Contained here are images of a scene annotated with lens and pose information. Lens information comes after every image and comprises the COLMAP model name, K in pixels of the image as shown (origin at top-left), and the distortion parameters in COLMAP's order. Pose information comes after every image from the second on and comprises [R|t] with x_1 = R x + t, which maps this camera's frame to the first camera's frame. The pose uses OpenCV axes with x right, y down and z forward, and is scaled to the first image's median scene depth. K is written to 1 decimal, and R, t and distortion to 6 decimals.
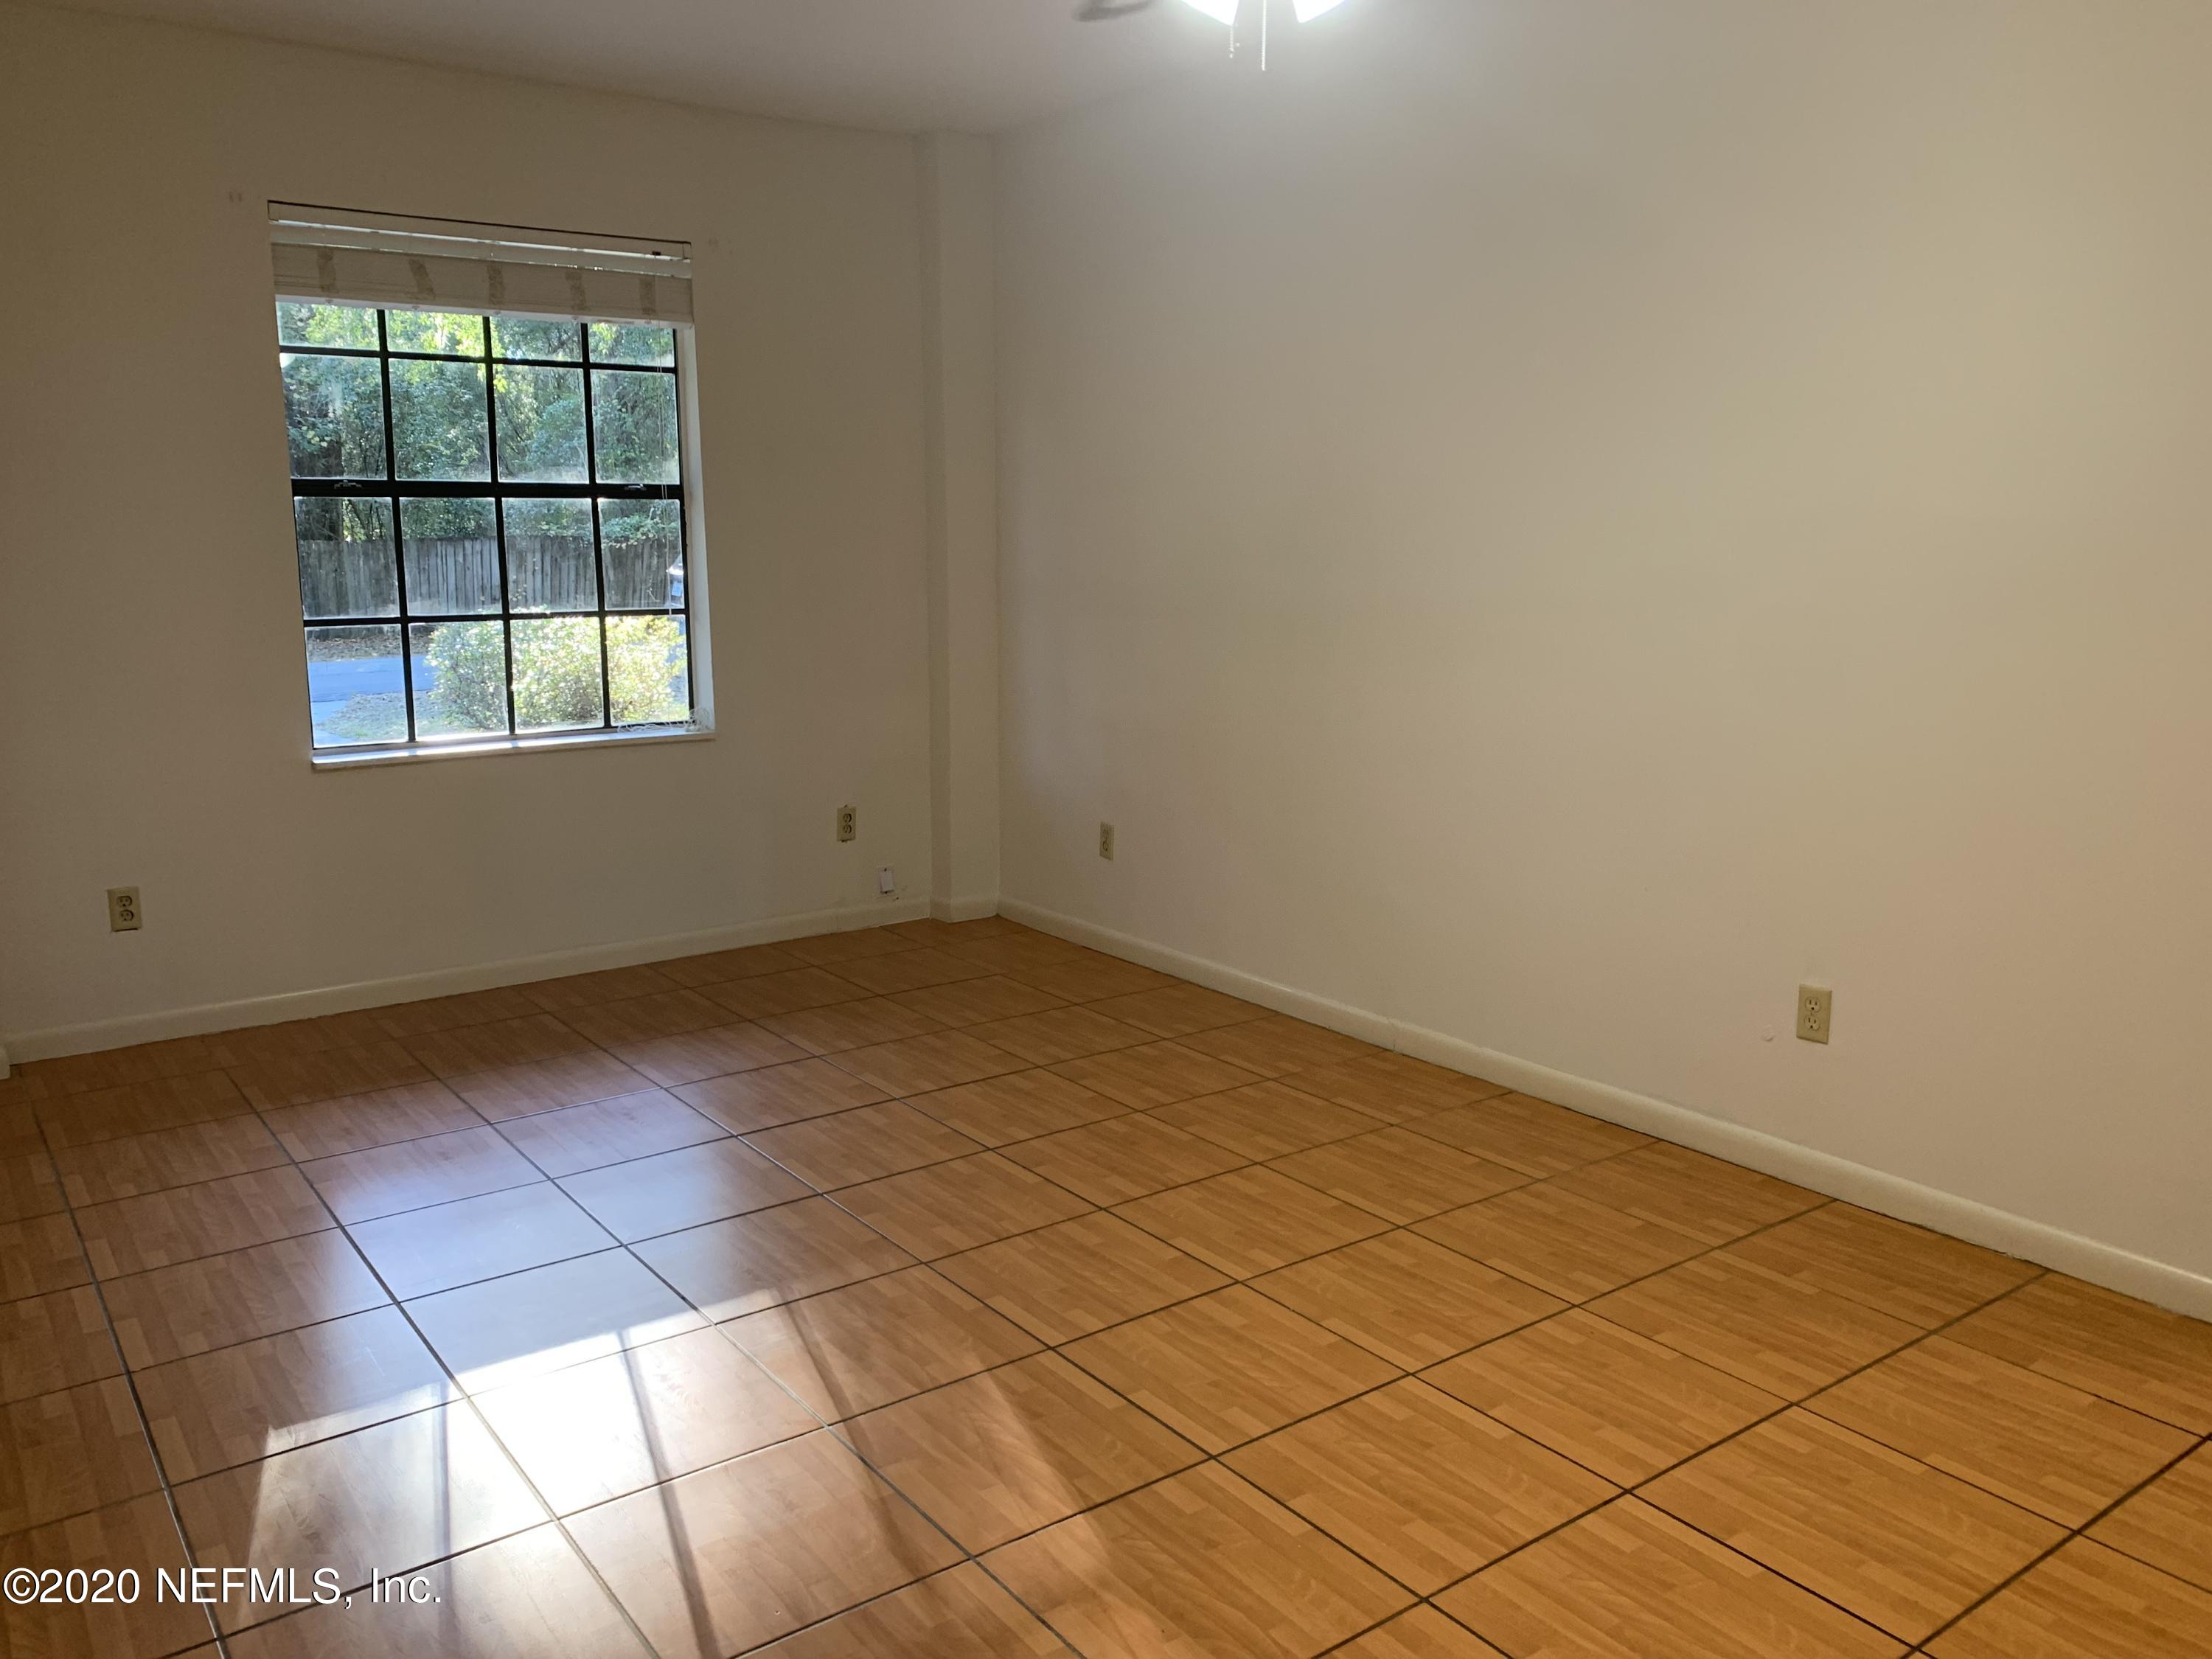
lens RADIAL K [[1685.4, 0, 1103.1], [0, 1685.4, 817.5], [0, 0, 1]] dist [0.114967, -0.223123]
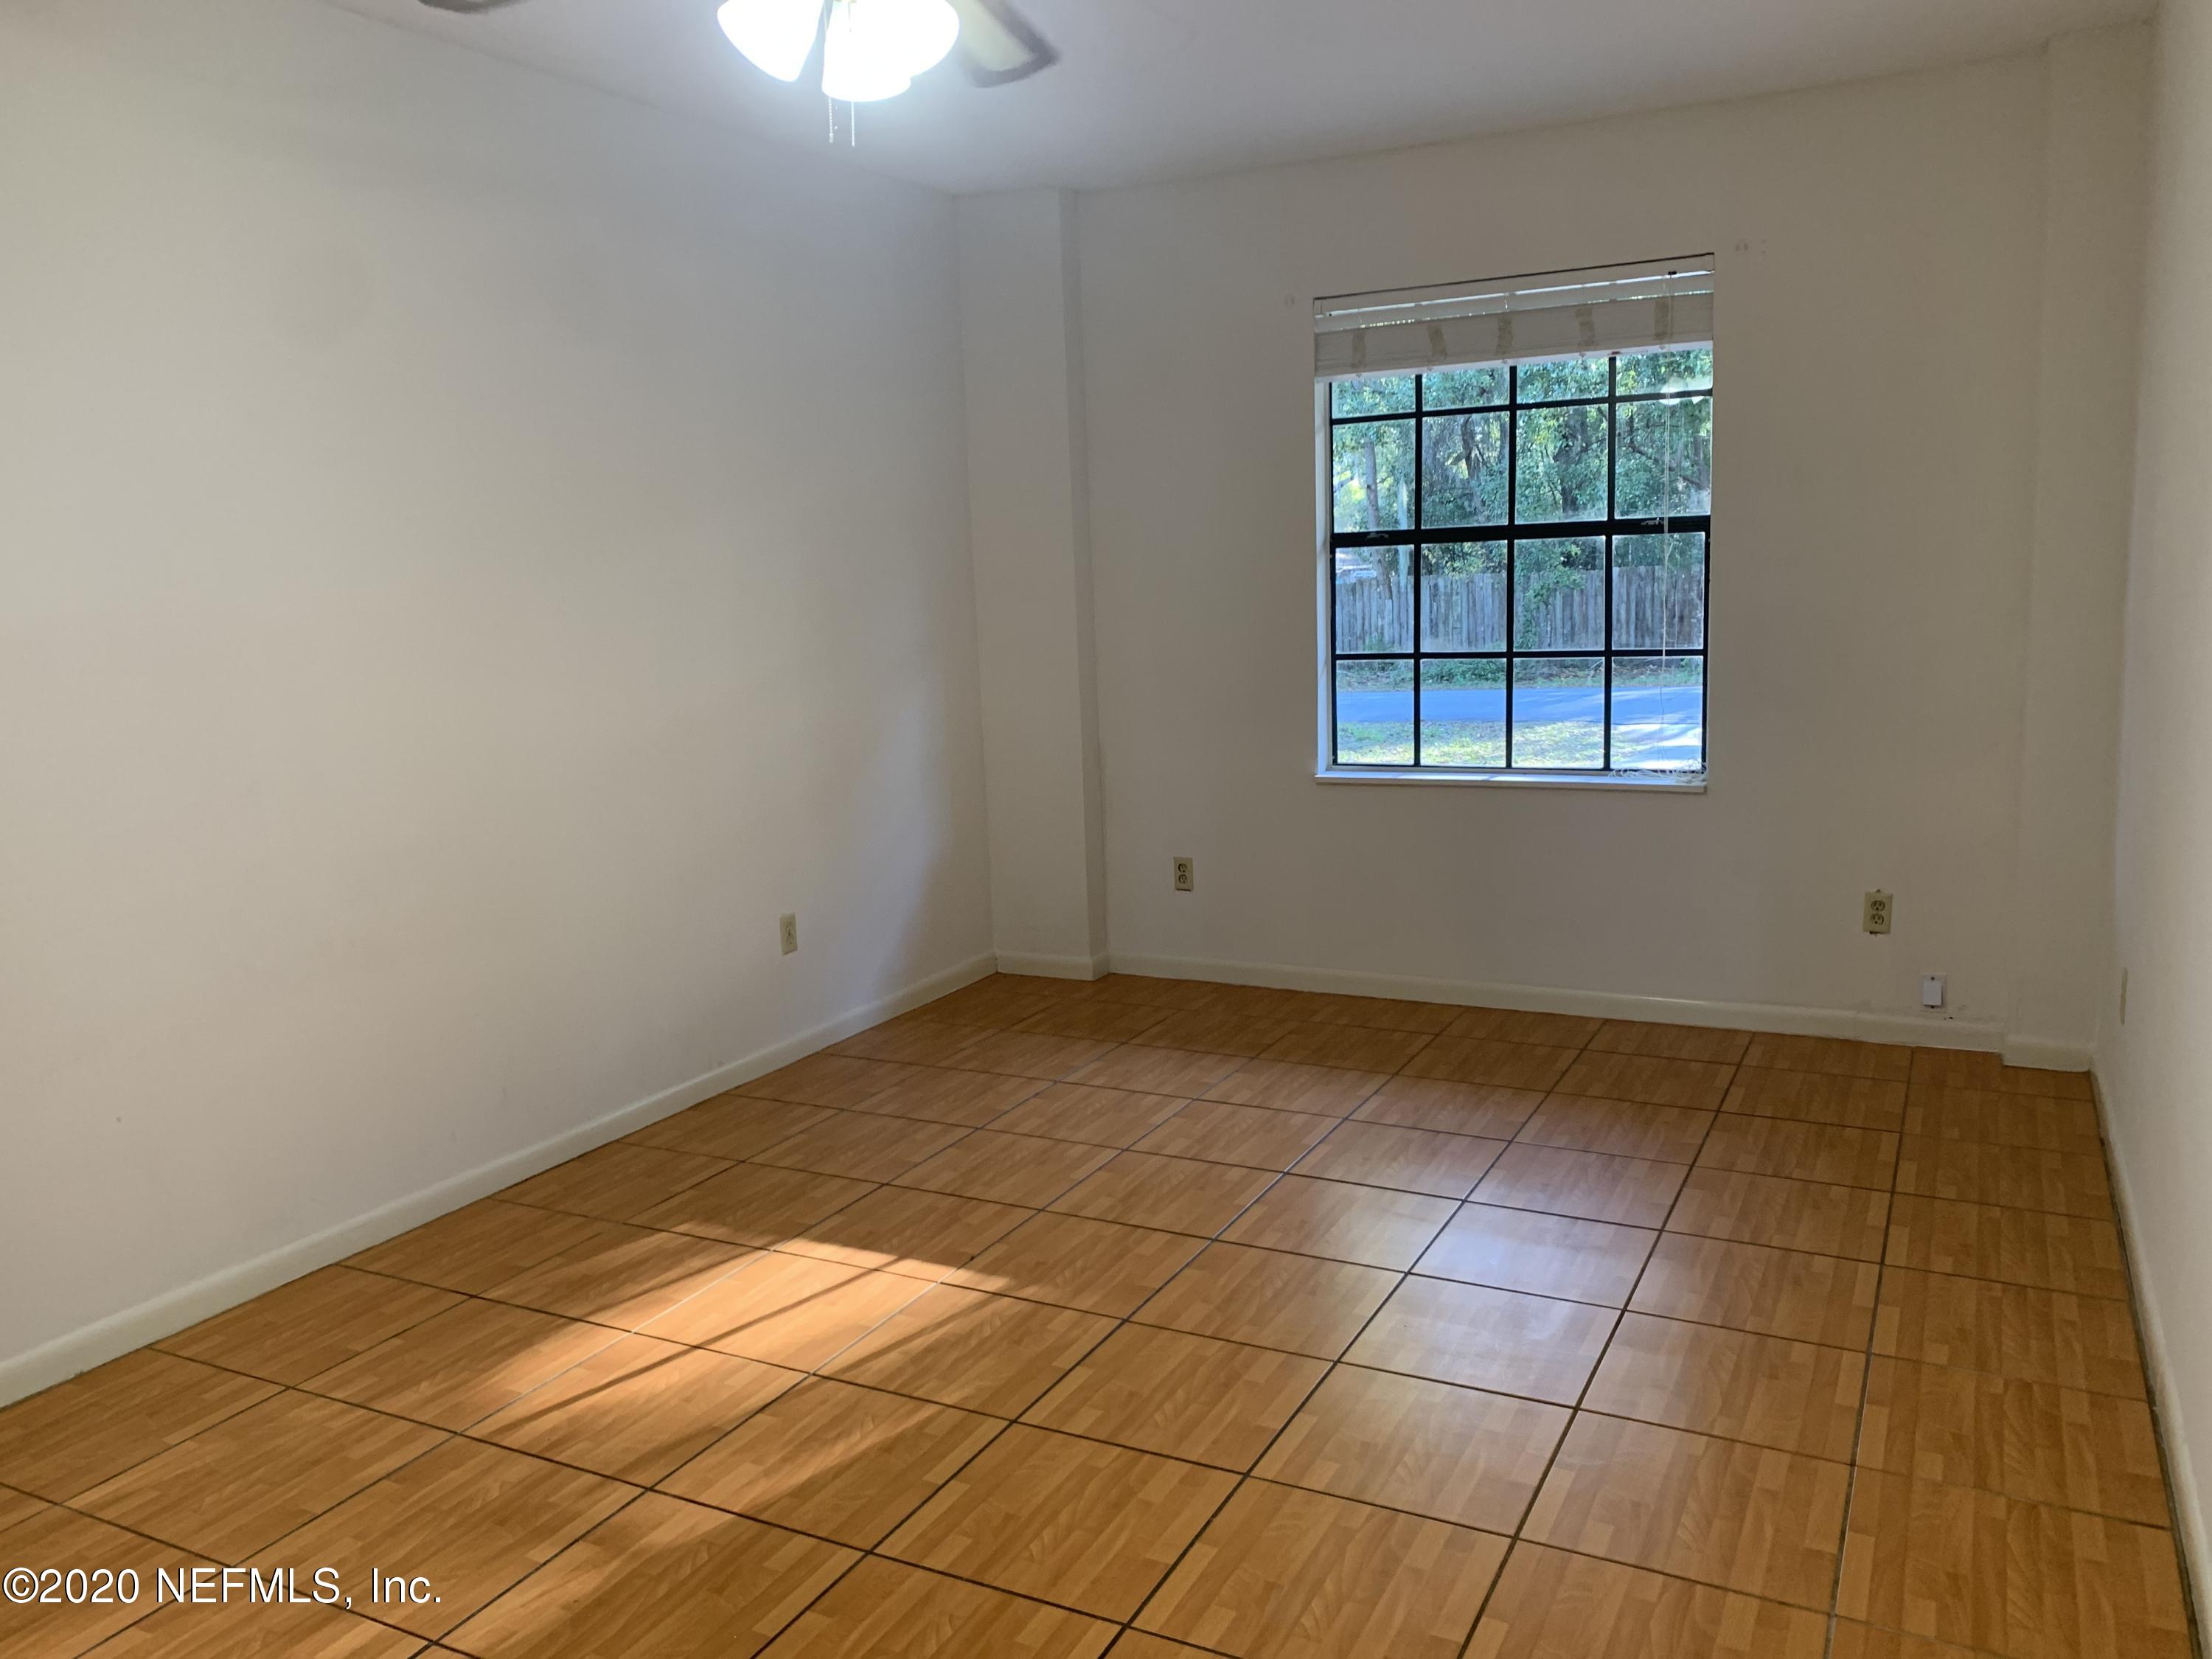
lens RADIAL K [[1706.3, 0, 1106.0], [0, 1706.3, 829.5], [0, 0, 1]] dist [0.049874, -0.058066]
pose [[0.444906, 0.128593, -0.886297, 0.541135], [-0.119412, 0.989319, 0.083597, -0.079647], [0.887581, 0.068642, 0.455510, 0.360153]]
